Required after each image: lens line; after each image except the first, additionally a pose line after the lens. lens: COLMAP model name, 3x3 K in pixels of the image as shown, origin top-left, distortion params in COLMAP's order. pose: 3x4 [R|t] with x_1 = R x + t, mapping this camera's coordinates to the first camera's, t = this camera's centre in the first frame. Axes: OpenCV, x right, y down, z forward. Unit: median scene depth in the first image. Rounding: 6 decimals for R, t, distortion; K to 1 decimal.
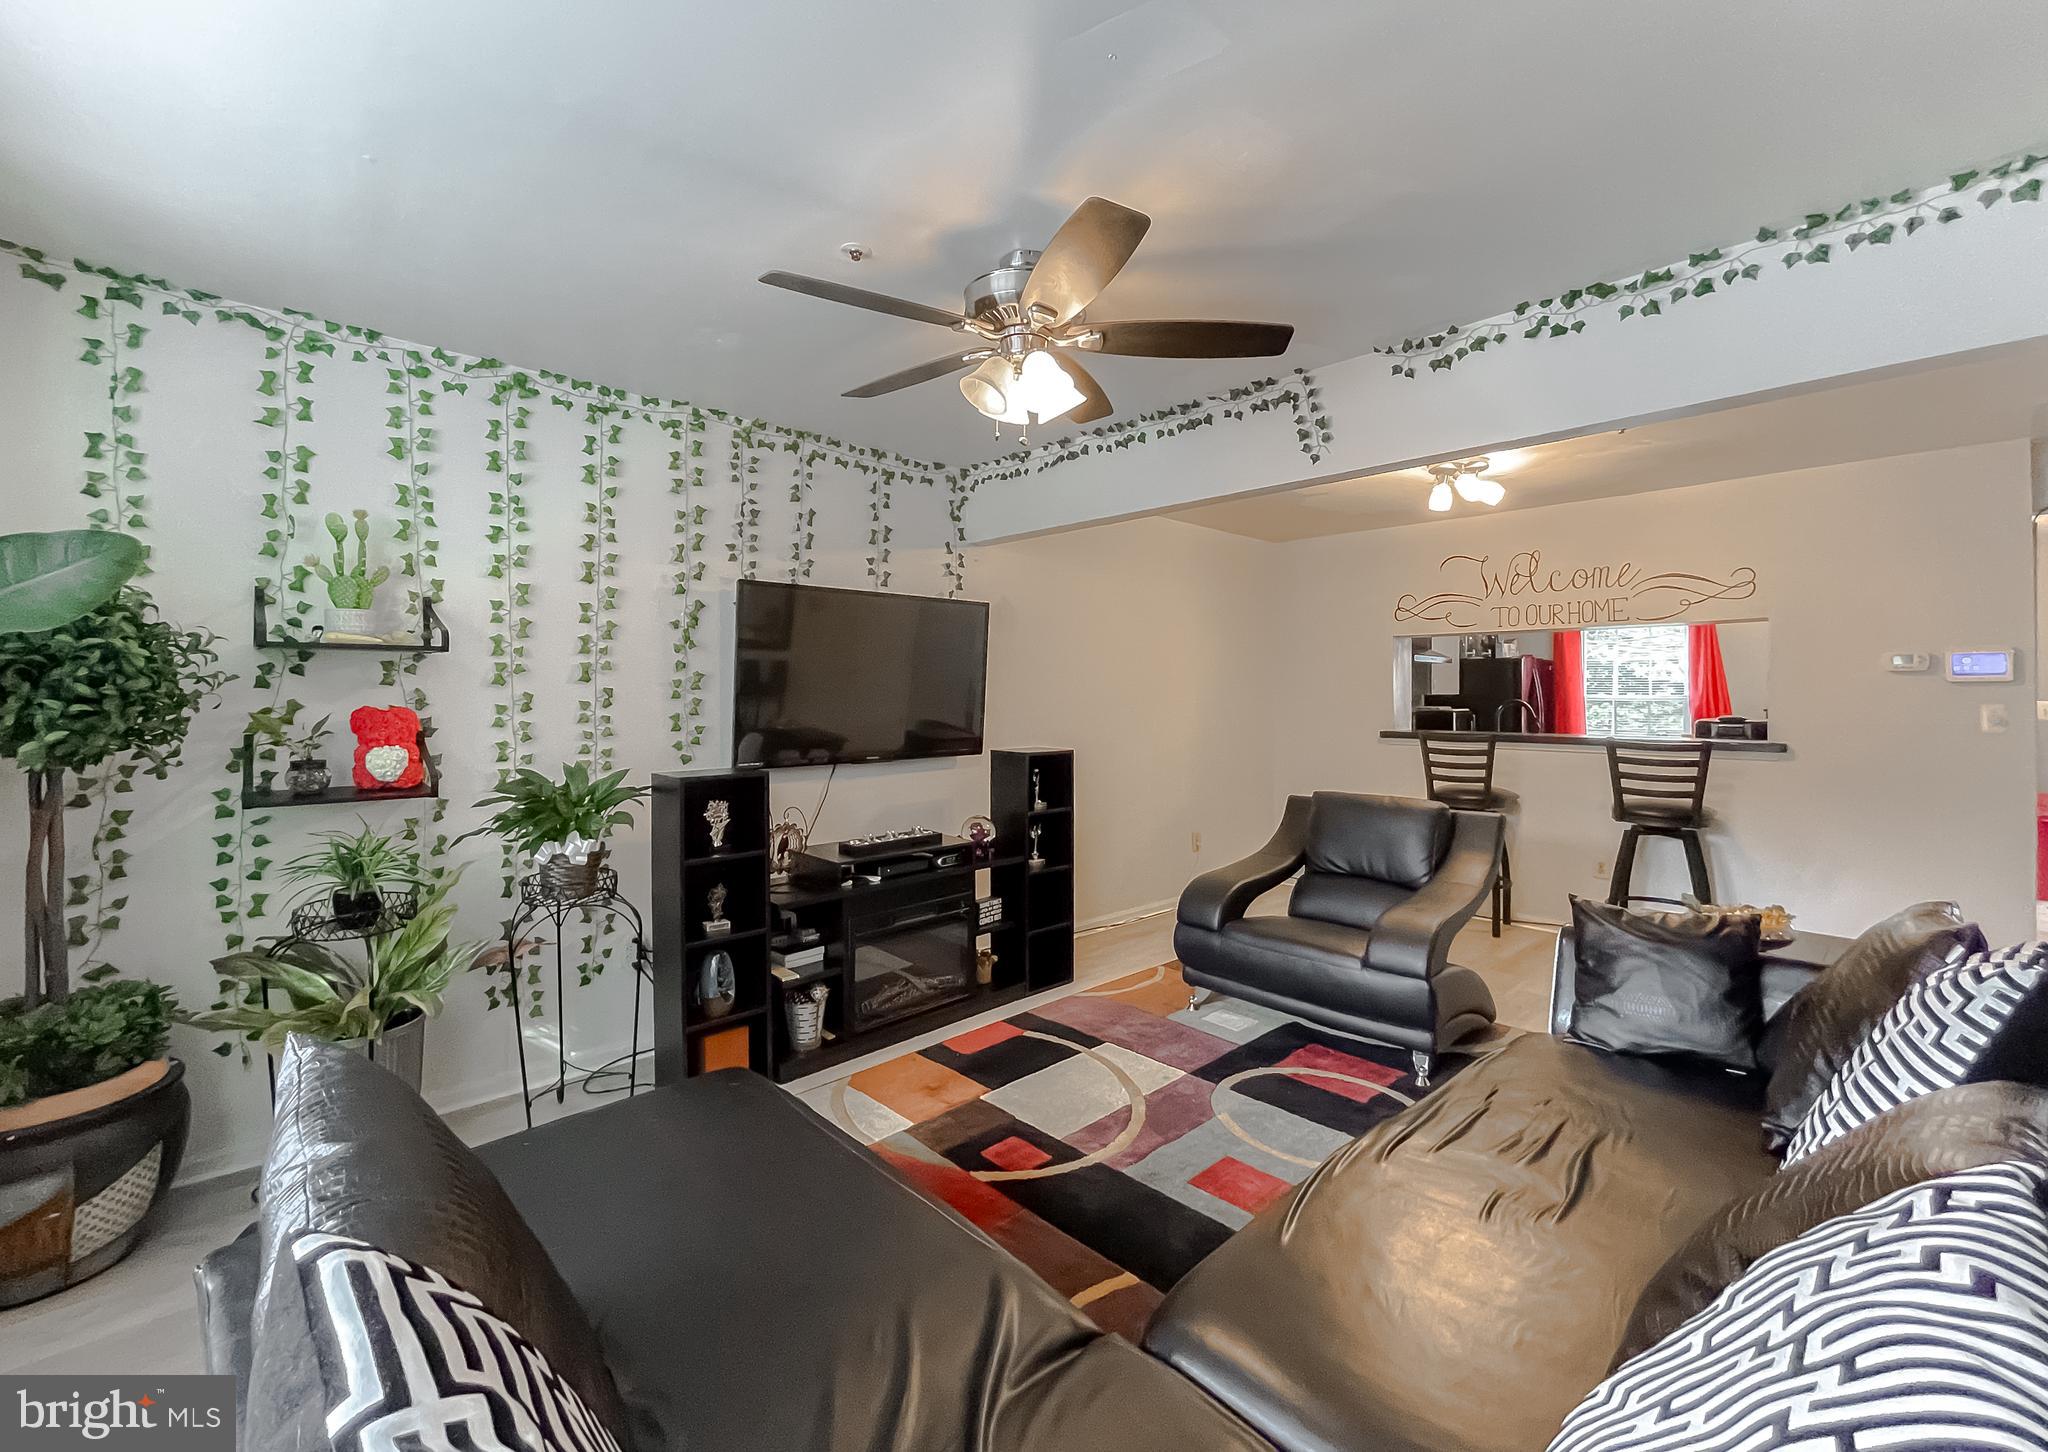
lens RADIAL K [[854.1, 0, 1025.7], [0, 854.1, 723.2], [0, 0, 1]] dist [0.000858, -0.000340]
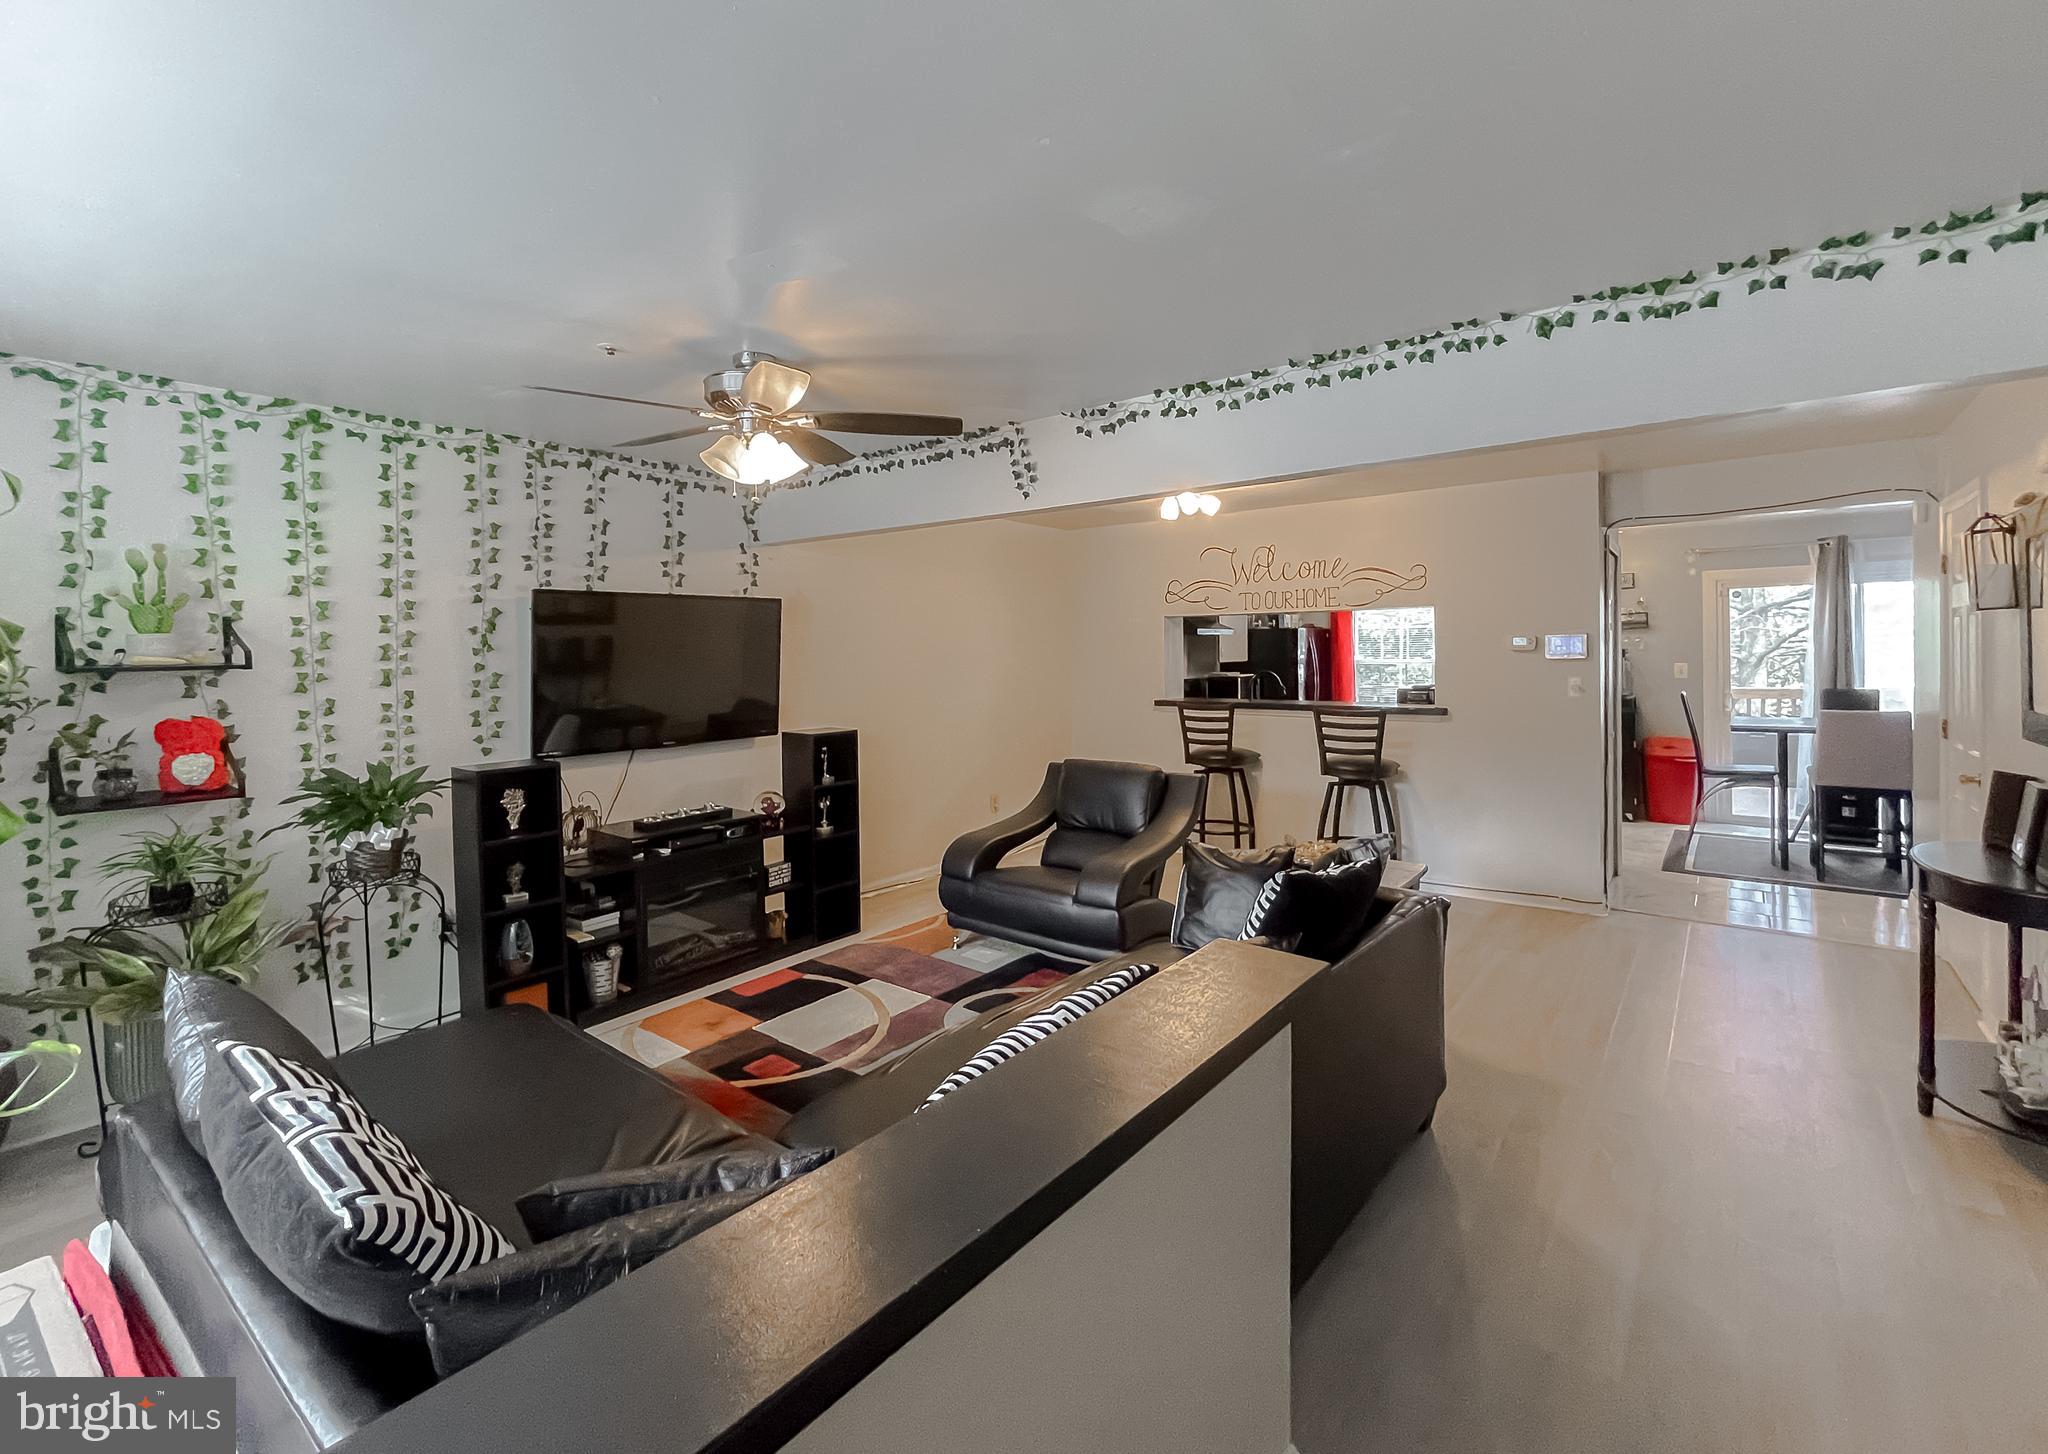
lens RADIAL K [[892.3, 0, 1023.0], [0, 892.3, 688.3], [0, 0, 1]] dist [-0.000678, 0.007010]
pose [[0.990570, -0.019885, 0.135559, 0.154678], [0.018225, 0.999743, 0.013472, -0.047875], [-0.135792, -0.010874, 0.990678, -0.277185]]
